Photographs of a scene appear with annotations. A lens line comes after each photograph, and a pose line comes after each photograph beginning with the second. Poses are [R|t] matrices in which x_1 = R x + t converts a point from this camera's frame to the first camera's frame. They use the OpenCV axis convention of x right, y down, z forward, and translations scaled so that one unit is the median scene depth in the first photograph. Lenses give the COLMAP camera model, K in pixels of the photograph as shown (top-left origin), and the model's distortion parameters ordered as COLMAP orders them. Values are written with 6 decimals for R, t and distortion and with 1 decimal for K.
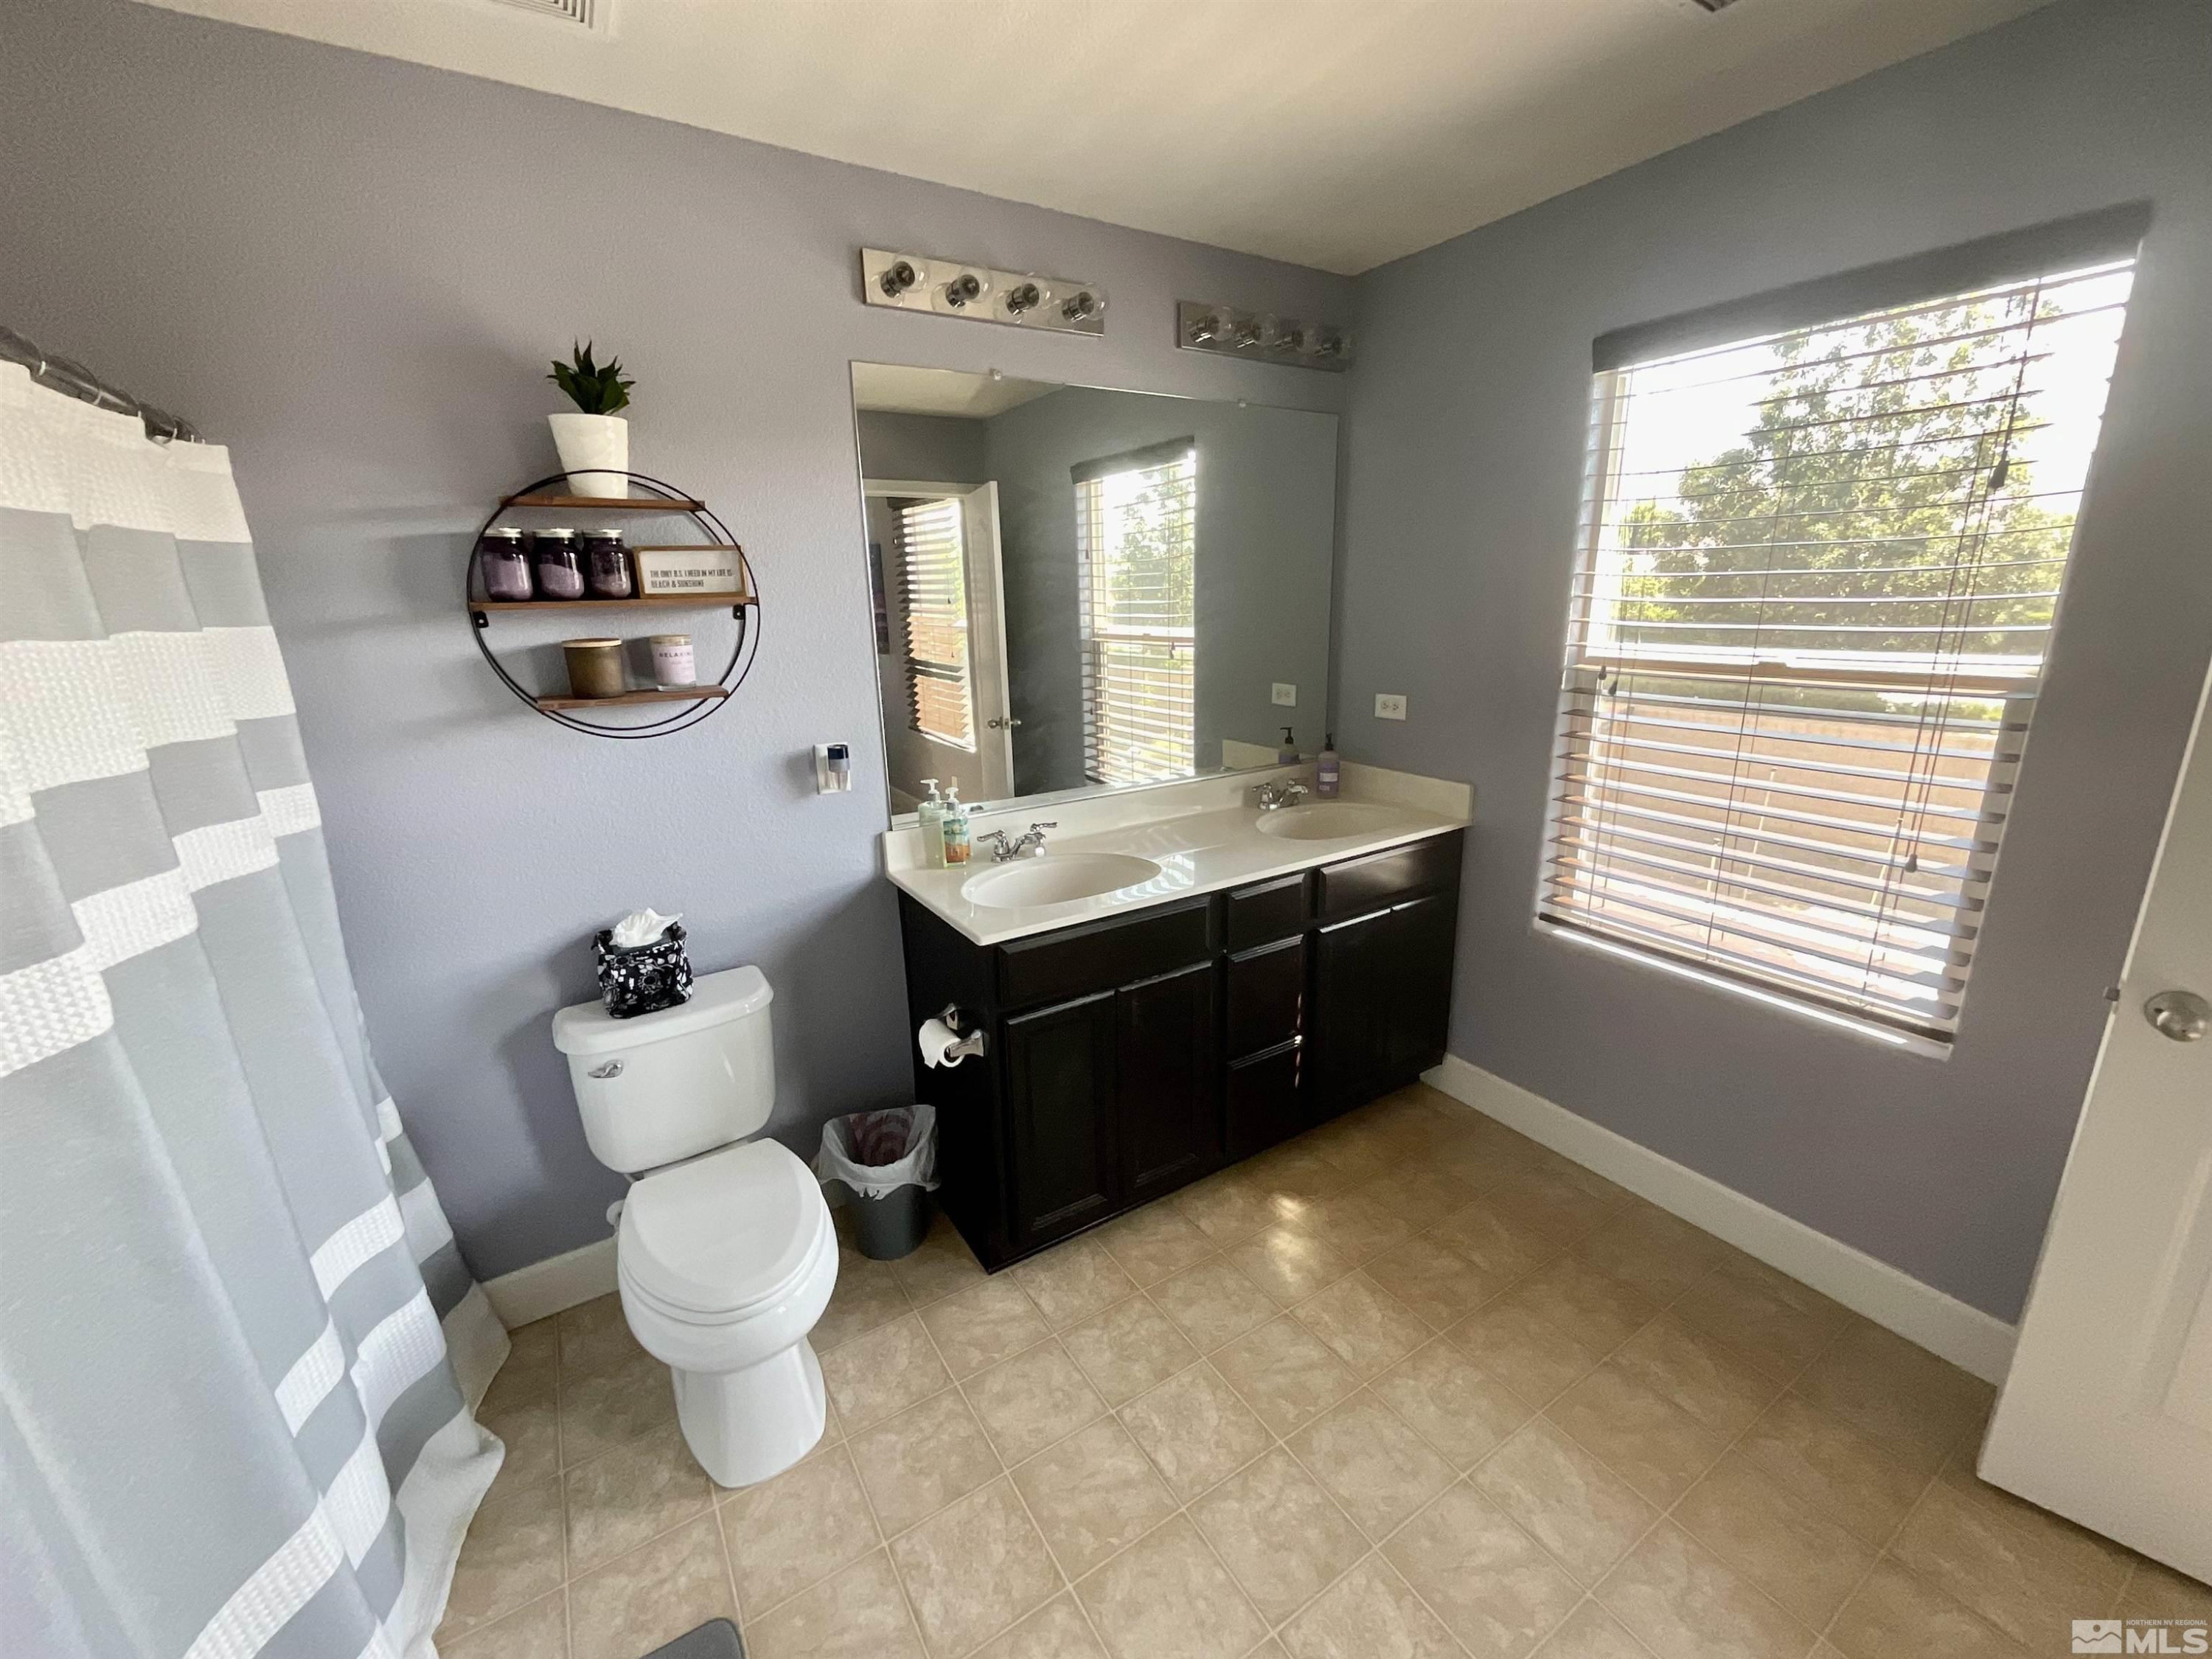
lens RADIAL K [[911.6, 0, 1106.0], [0, 911.6, 829.5], [0, 0, 1]] dist [-0.000986, 0.000926]
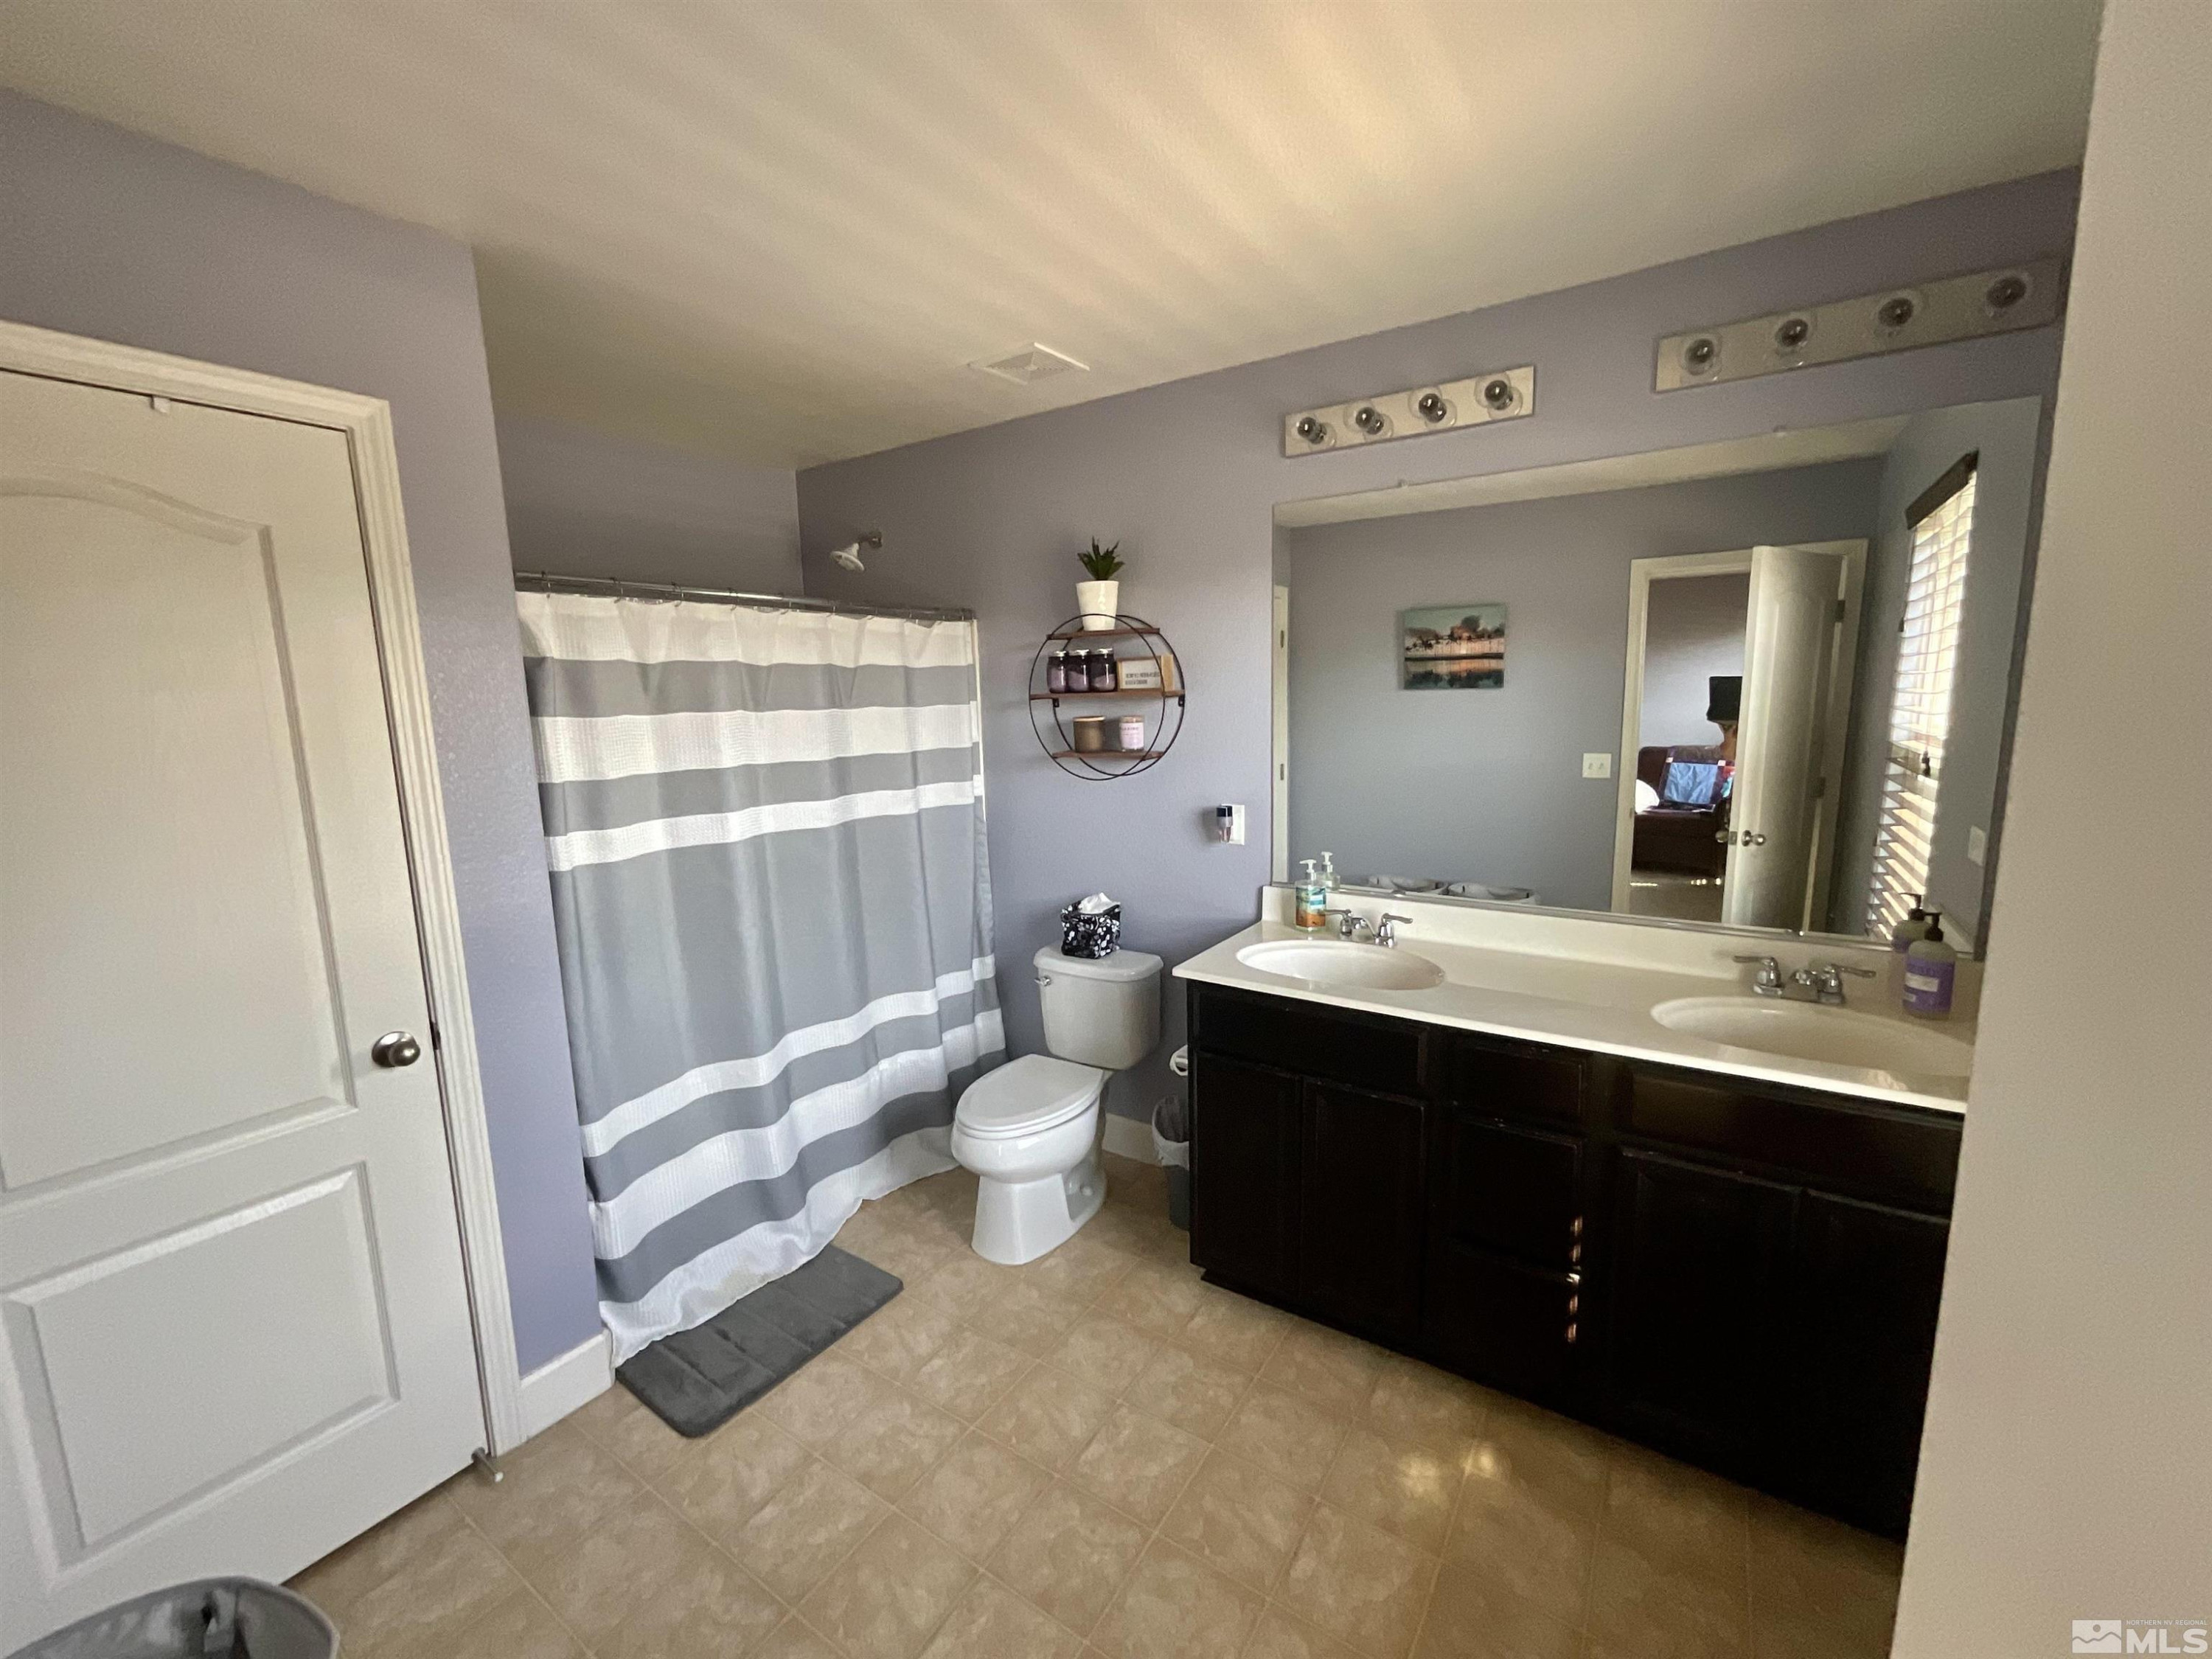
lens RADIAL K [[911.6, 0, 1106.0], [0, 911.6, 829.5], [0, 0, 1]] dist [-0.000986, 0.000926]
pose [[0.407981, 0.150611, -0.900482, 0.897341], [-0.221006, 0.973258, 0.062652, -0.119910], [0.885837, 0.173451, 0.430357, 0.363314]]
